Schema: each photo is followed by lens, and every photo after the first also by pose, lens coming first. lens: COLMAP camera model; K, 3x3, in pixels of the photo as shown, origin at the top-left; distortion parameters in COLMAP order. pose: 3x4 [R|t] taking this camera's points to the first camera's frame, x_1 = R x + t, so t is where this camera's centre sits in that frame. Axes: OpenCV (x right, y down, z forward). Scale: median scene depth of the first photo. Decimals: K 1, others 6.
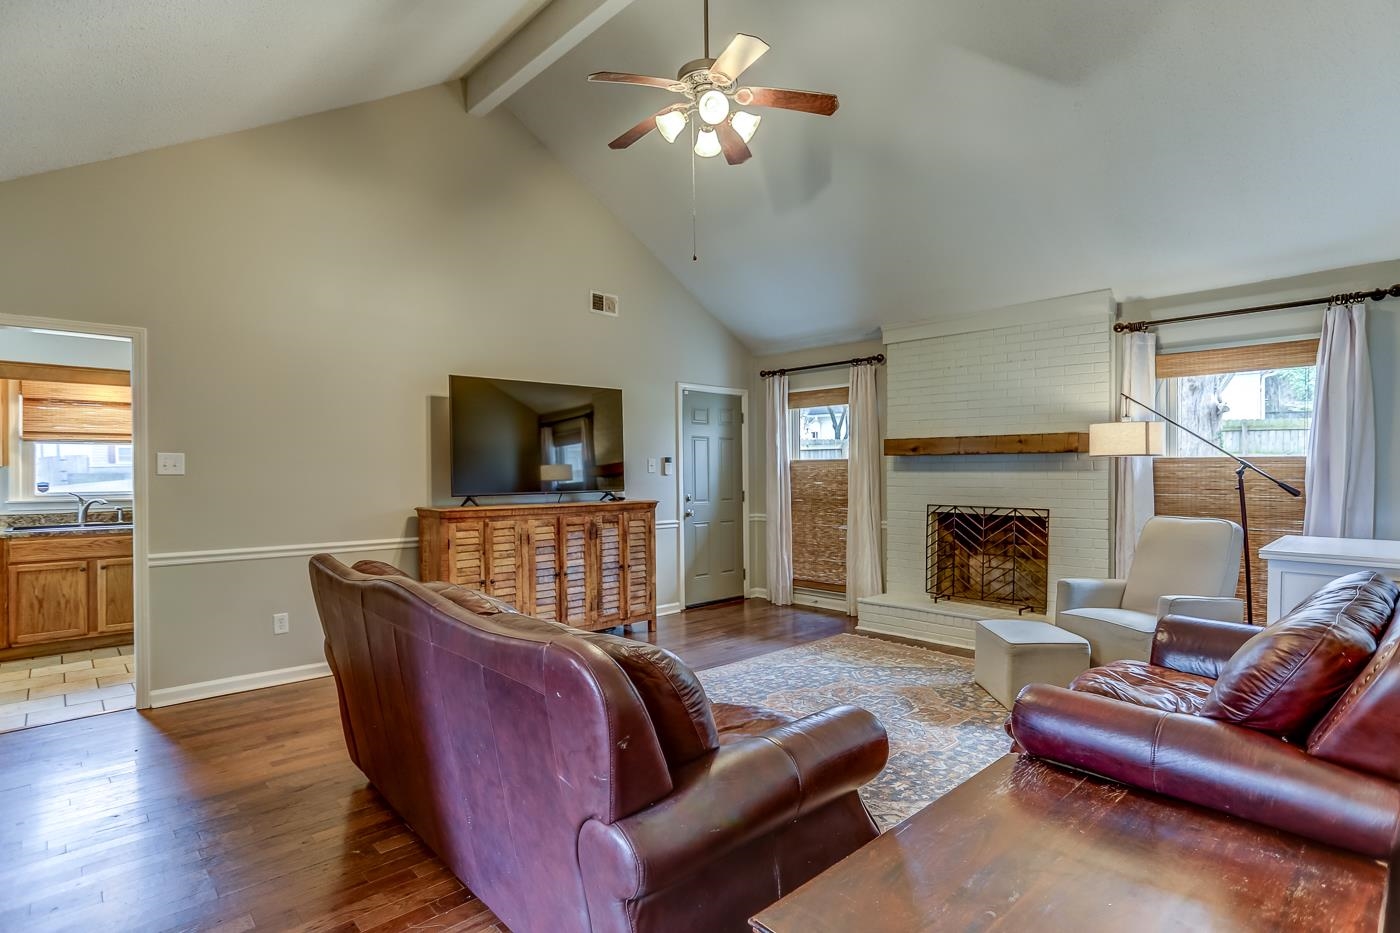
lens RADIAL K [[706.8, 0, 719.1], [0, 706.8, 479.2], [0, 0, 1]] dist [0.005190, 0.002055]
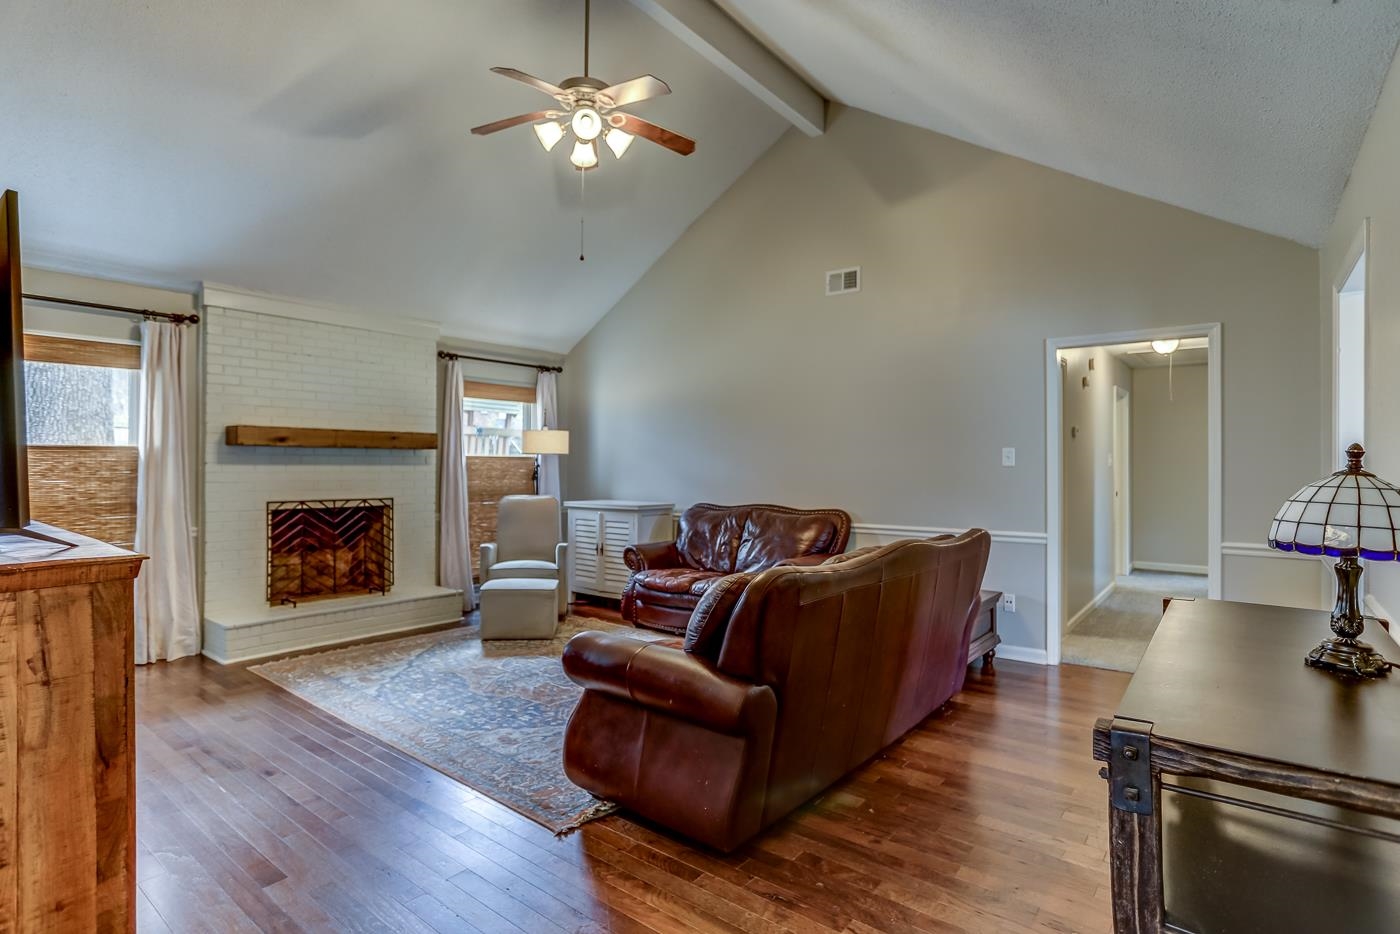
lens RADIAL K [[727.5, 0, 697.4], [0, 727.5, 461.5], [0, 0, 1]] dist [-0.048336, 0.033030]
pose [[-0.125877, 0.006051, 0.992027, -0.739421], [0.008216, 0.999953, -0.005057, -0.006557], [-0.992012, 0.007514, -0.125921, 0.641914]]
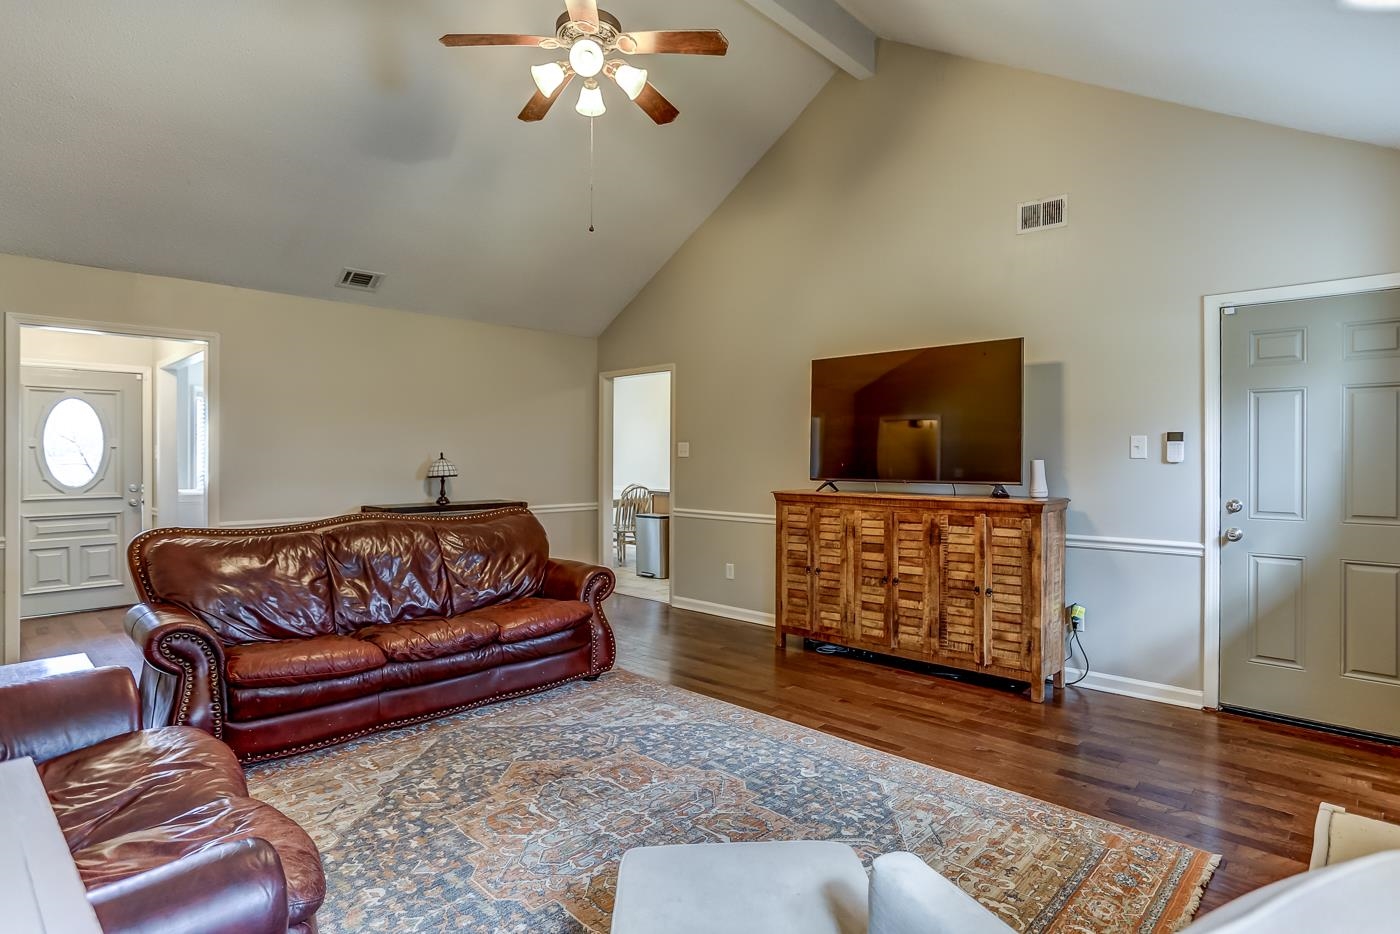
lens RADIAL K [[727.5, 0, 697.4], [0, 727.5, 461.5], [0, 0, 1]] dist [-0.048336, 0.033030]
pose [[0.036319, 0.006744, -0.999317, 0.613569], [-0.009354, 0.999936, 0.006408, -0.007951], [0.999296, 0.009115, 0.036380, 0.734445]]
